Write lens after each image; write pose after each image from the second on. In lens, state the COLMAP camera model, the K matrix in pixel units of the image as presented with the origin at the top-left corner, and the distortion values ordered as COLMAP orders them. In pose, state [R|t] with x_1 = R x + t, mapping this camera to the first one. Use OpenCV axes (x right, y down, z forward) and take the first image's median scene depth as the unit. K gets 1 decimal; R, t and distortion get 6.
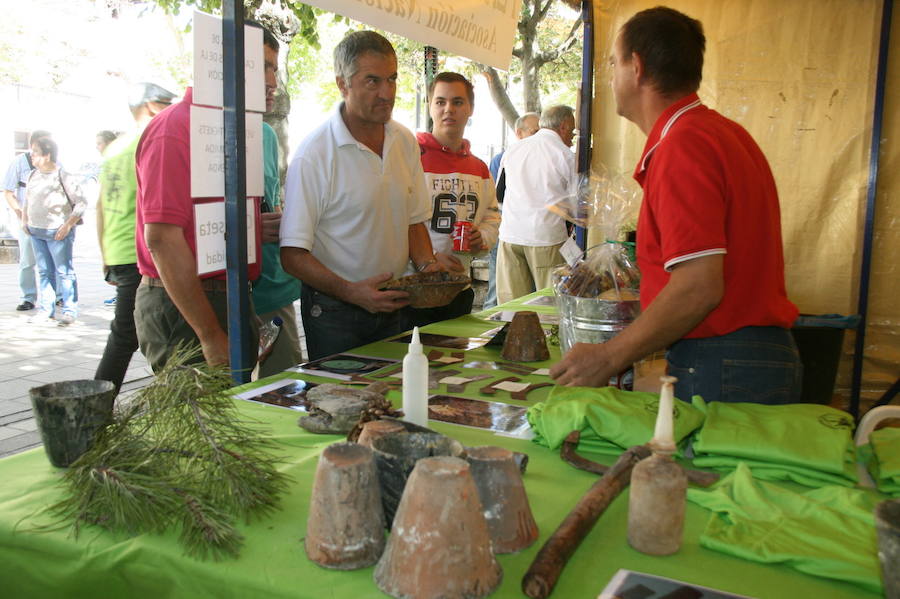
lens RADIAL K [[835.1, 0, 449.2], [0, 835.1, 309.1], [0, 0, 1]] dist [-0.159743, 0.247166]
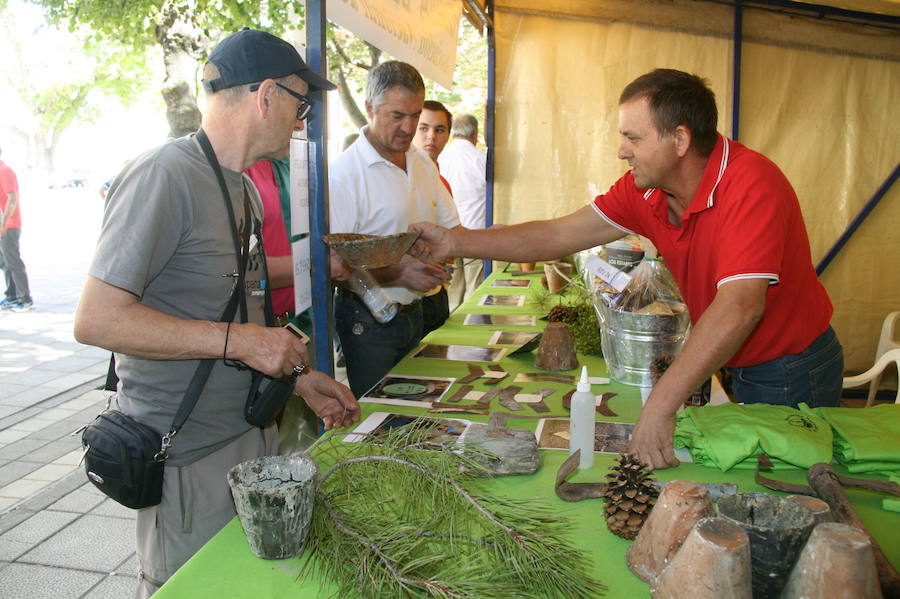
lens RADIAL K [[726.9, 0, 450.0], [0, 726.9, 299.5], [0, 0, 1]] dist [-0.182611, 0.131262]
pose [[0.970735, -0.054098, 0.233981, -0.289329], [0.049804, 0.998465, 0.024225, -0.064118], [-0.234933, -0.011863, 0.971939, 0.131576]]
